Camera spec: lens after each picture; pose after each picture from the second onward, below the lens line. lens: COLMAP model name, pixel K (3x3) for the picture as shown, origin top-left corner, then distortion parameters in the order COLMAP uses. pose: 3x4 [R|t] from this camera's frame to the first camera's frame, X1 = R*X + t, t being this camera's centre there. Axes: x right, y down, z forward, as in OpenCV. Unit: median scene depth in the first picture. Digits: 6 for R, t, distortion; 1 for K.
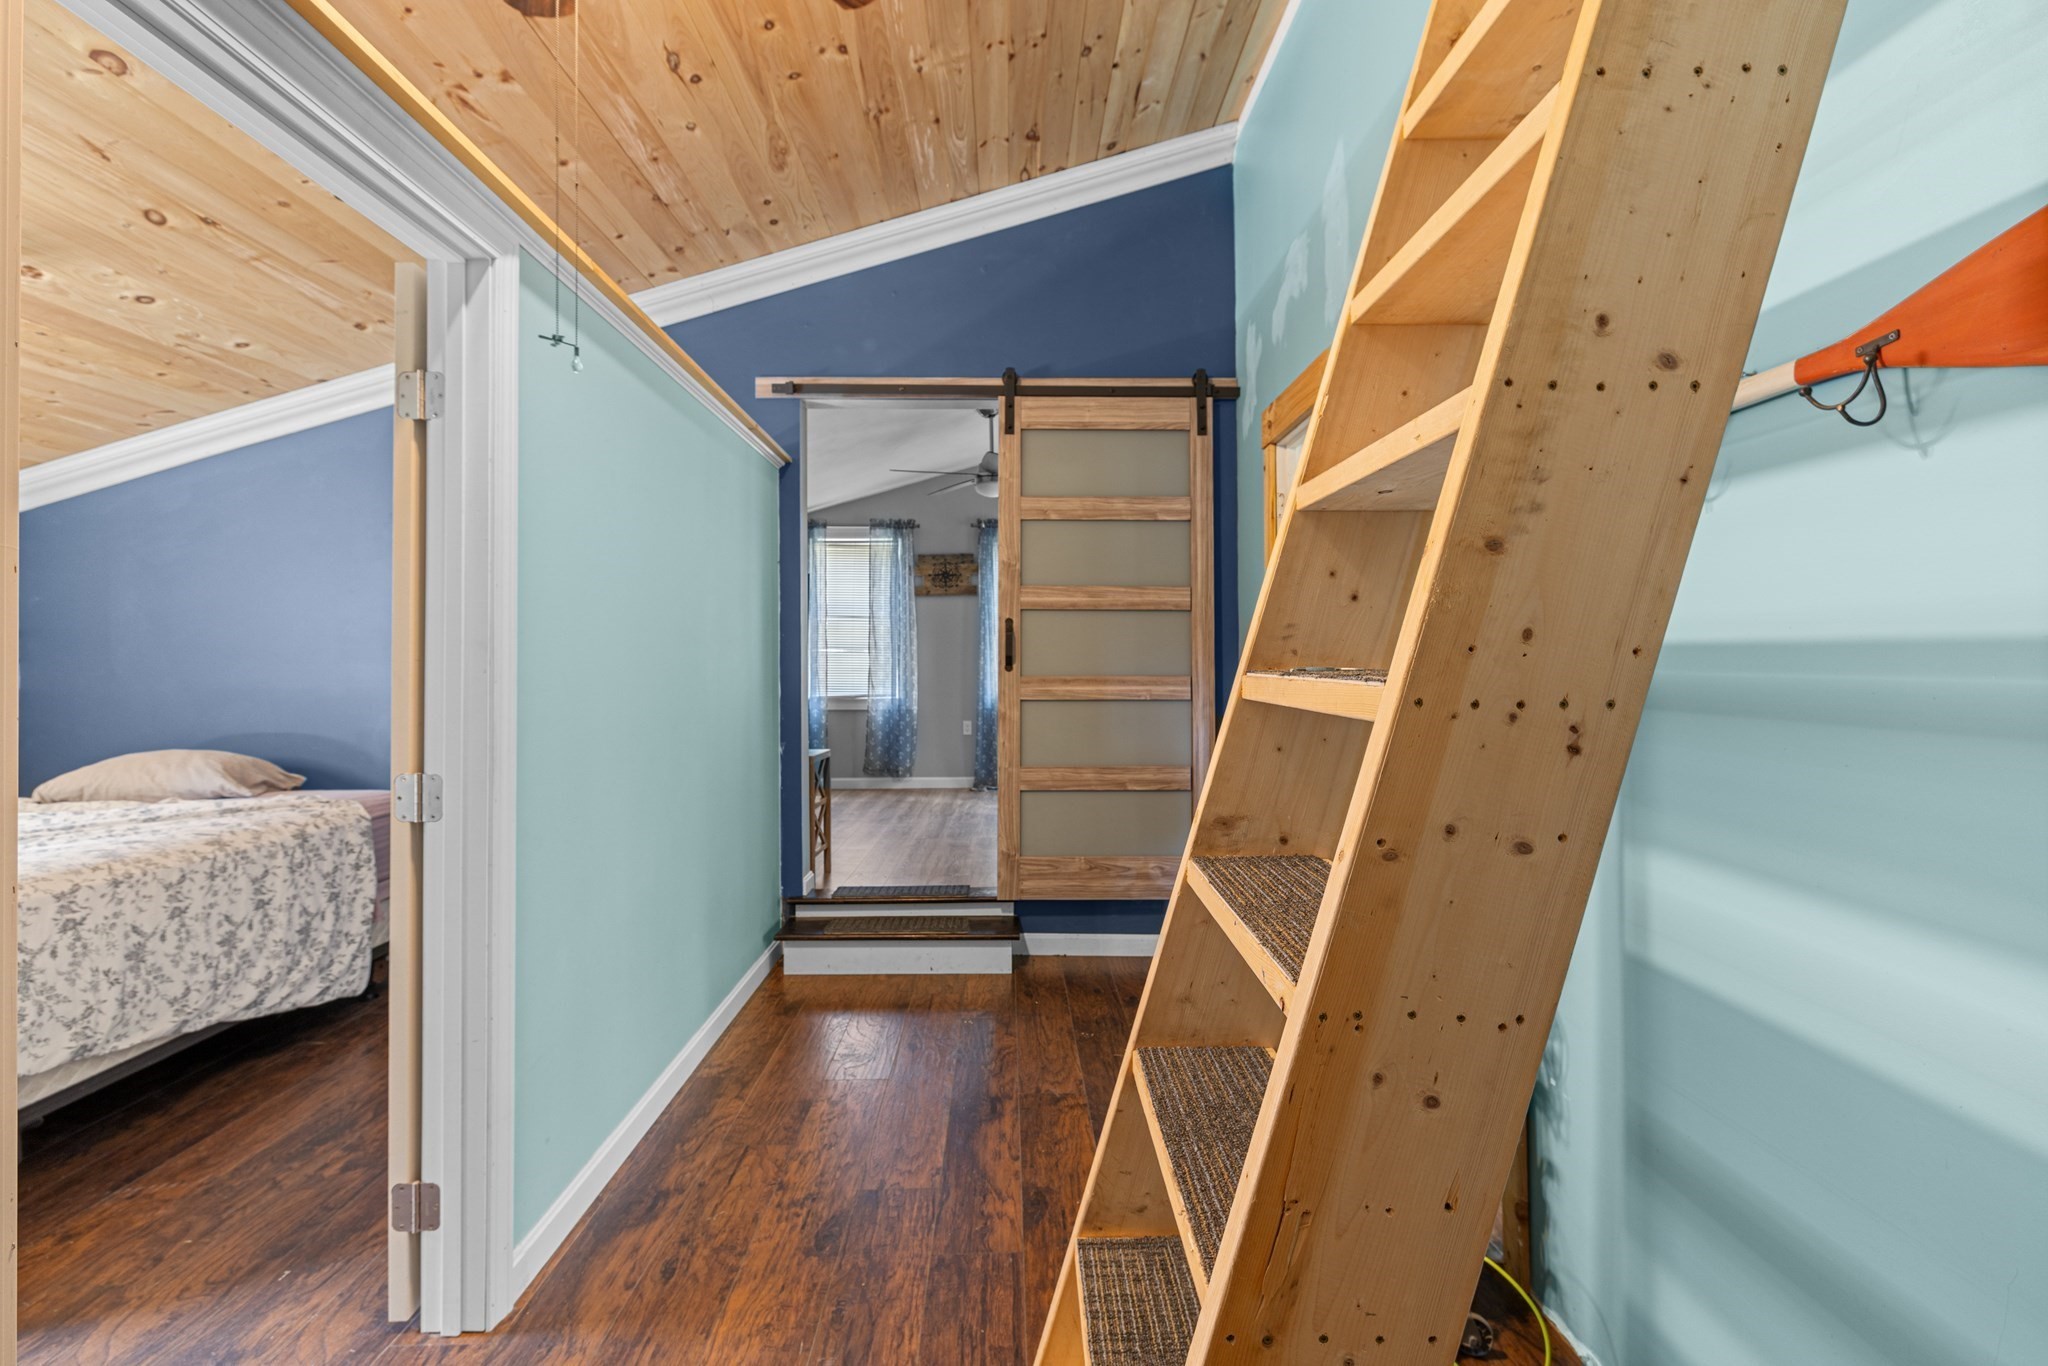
lens RADIAL K [[909.8, 0, 1003.9], [0, 909.8, 656.5], [0, 0, 1]] dist [0.004225, -0.000316]
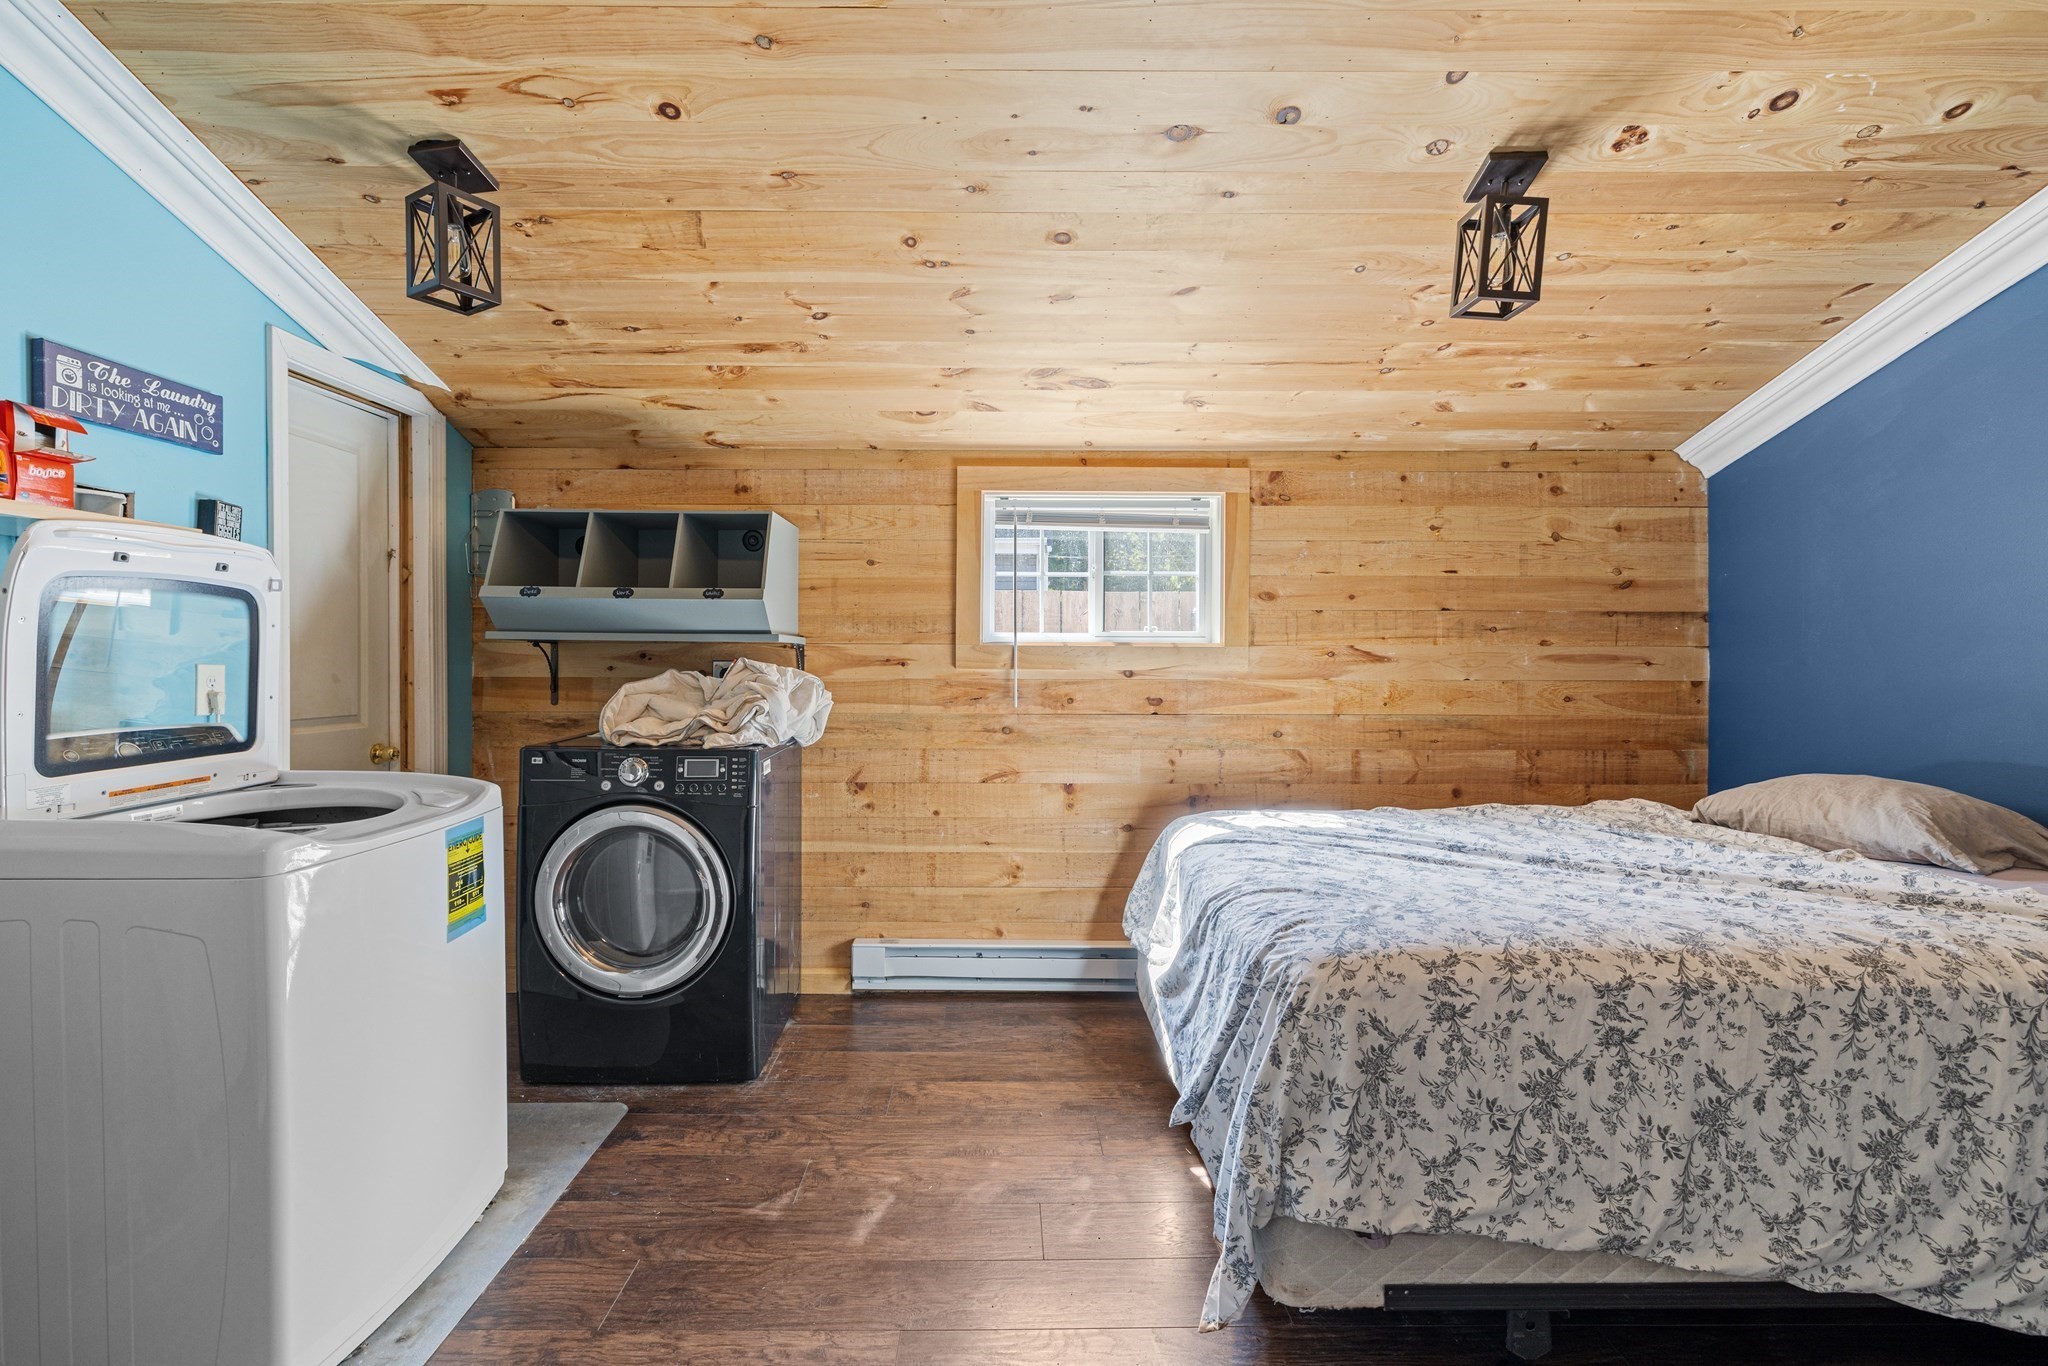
lens RADIAL K [[909.8, 0, 1021.3], [0, 909.8, 664.1], [0, 0, 1]] dist [0.004225, -0.000316]
pose [[0.011167, 0.009059, -0.999897, -0.294851], [0.010305, 0.999905, 0.009174, 0.006862], [0.999885, -0.010407, 0.011073, 0.459188]]
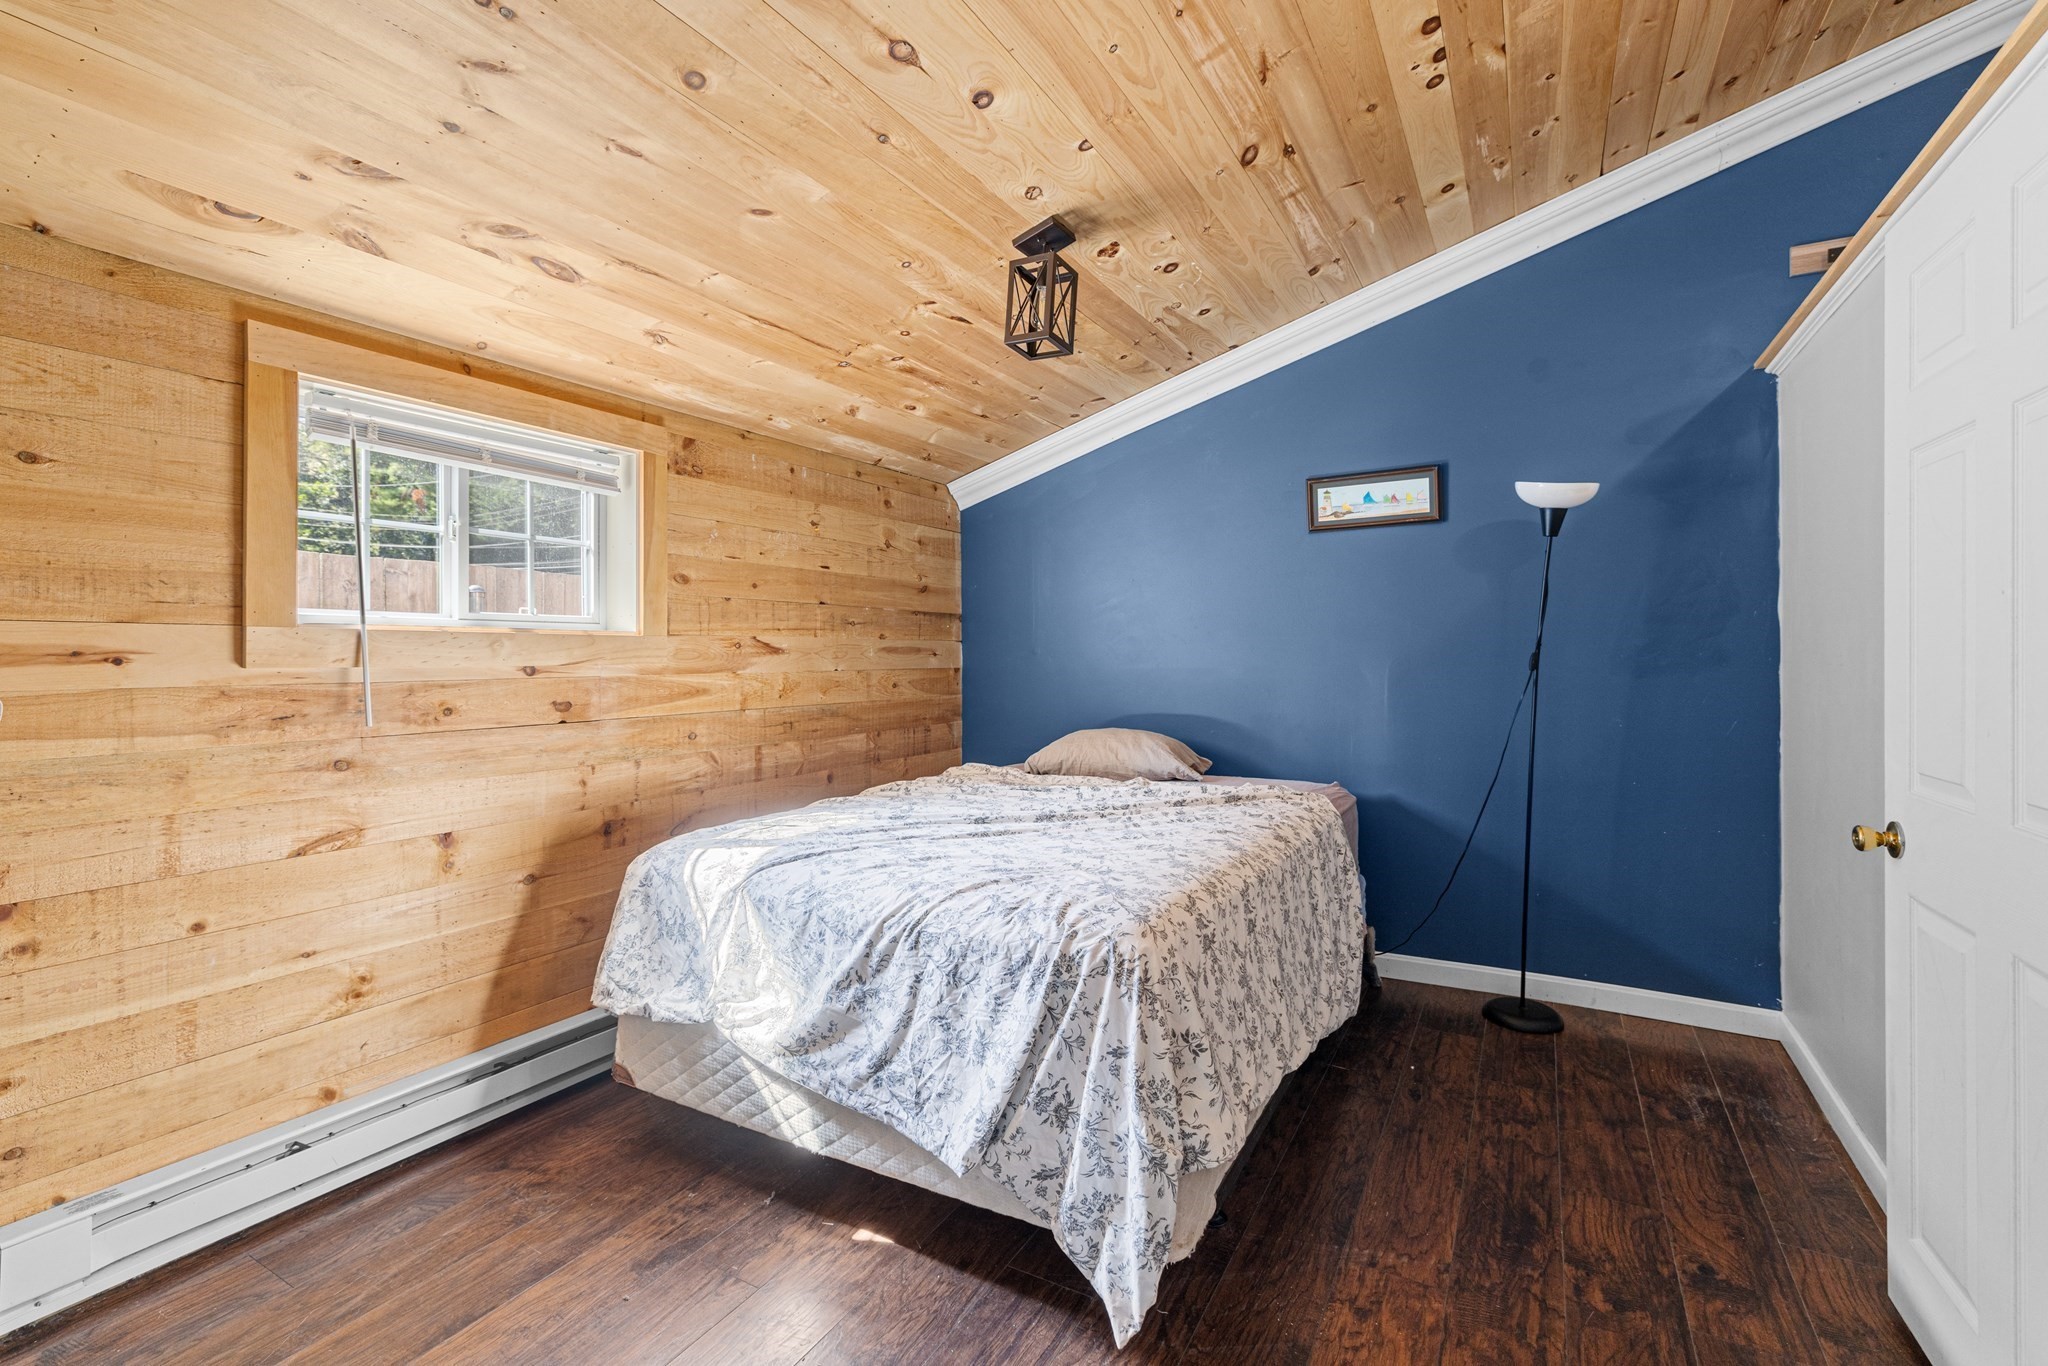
lens RADIAL K [[909.8, 0, 1023.7], [0, 909.8, 650.9], [0, 0, 1]] dist [0.004225, -0.000316]
pose [[0.868627, 0.000158, -0.495466, -0.629737], [0.005490, 0.999935, 0.009943, 0.006341], [0.495436, -0.011357, 0.868570, 0.083119]]
